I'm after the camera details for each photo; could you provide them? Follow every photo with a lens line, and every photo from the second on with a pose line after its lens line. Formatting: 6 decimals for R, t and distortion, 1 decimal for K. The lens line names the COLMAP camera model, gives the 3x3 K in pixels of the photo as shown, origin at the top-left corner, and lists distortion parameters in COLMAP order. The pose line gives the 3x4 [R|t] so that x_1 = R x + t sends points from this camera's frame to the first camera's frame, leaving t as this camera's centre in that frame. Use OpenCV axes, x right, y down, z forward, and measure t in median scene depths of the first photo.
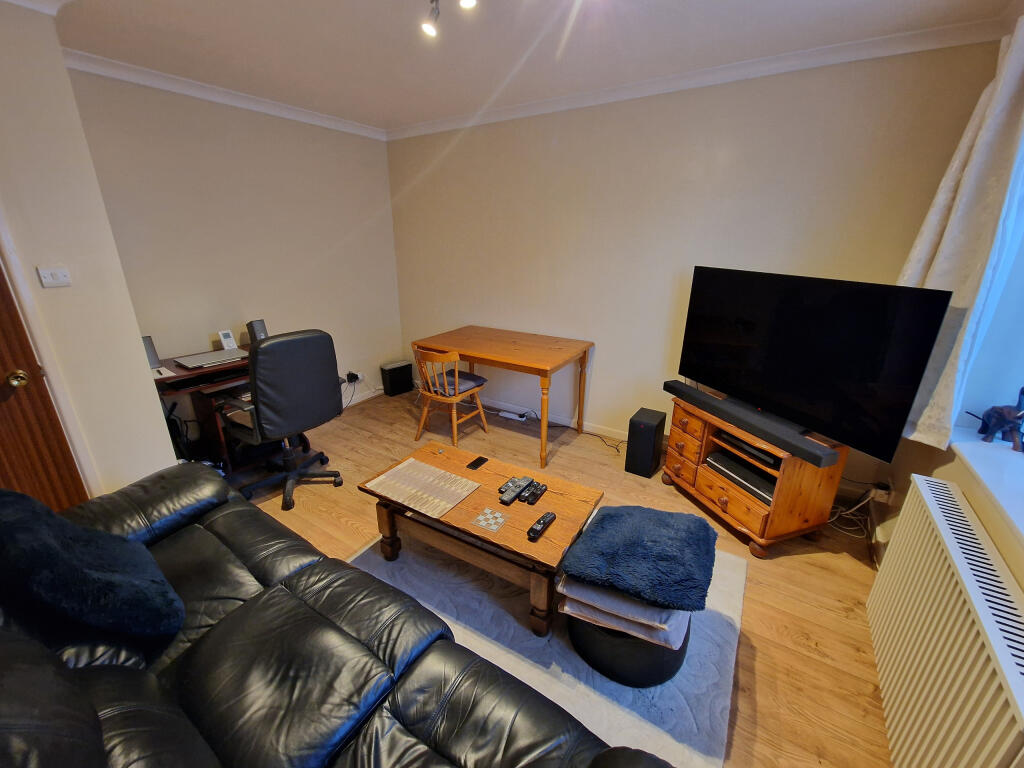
lens RADIAL K [[416.9, 0, 513.6], [0, 416.9, 391.4], [0, 0, 1]] dist [-0.011239, -0.000273]
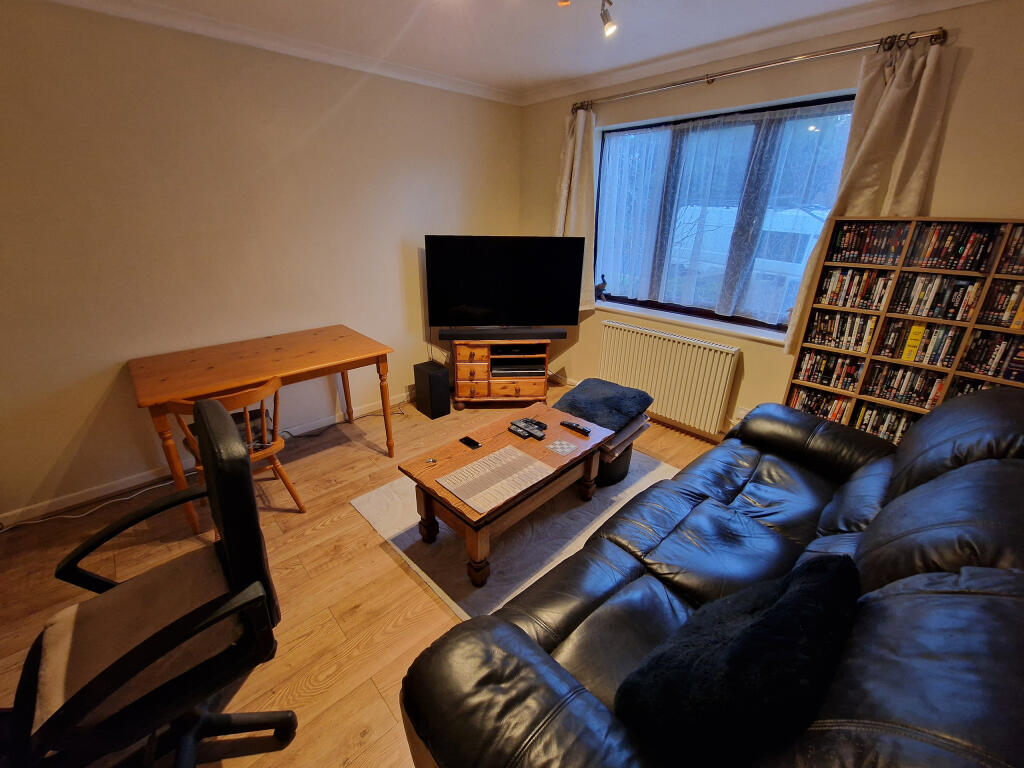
lens RADIAL K [[416.9, 0, 504.1], [0, 416.9, 379.9], [0, 0, 1]] dist [-0.011239, -0.000273]
pose [[0.258114, -0.361122, 0.896085, -0.833313], [0.326270, 0.905604, 0.270978, -0.191814], [-0.909354, 0.222423, 0.351573, 0.496212]]
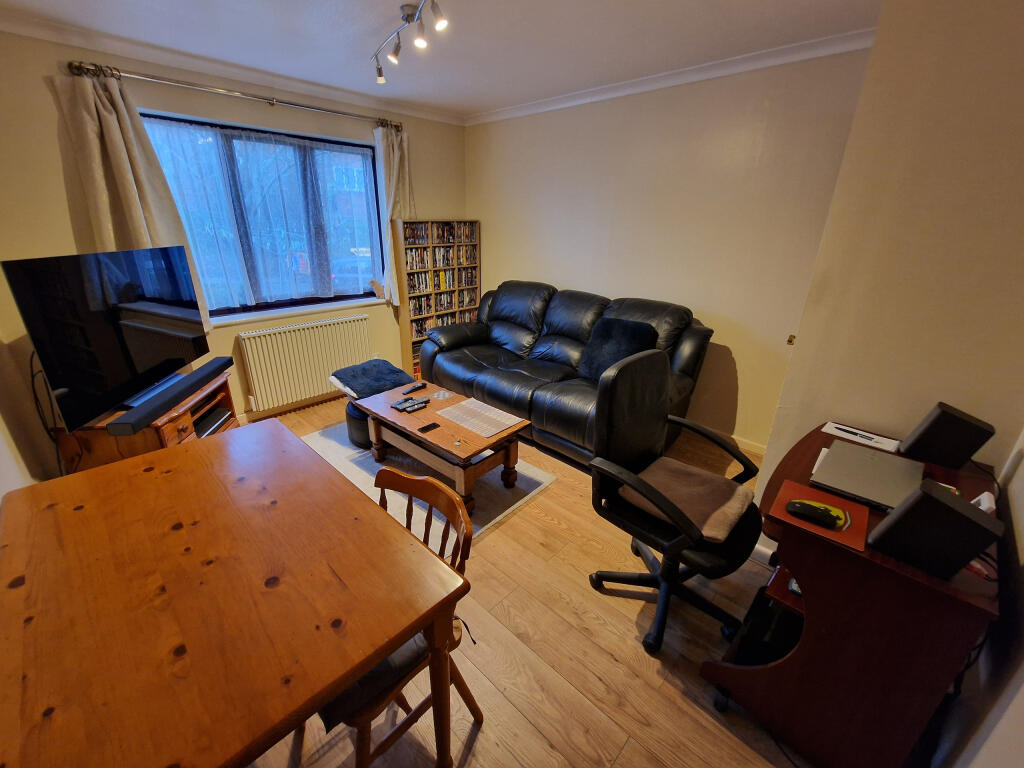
lens RADIAL K [[416.9, 0, 502.3], [0, 416.9, 378.3], [0, 0, 1]] dist [-0.011239, -0.000273]
pose [[-0.980785, -0.085458, 0.175380, -0.410745], [0.049369, 0.760980, 0.646894, -0.583548], [-0.188743, 0.643122, -0.742139, 1.578964]]
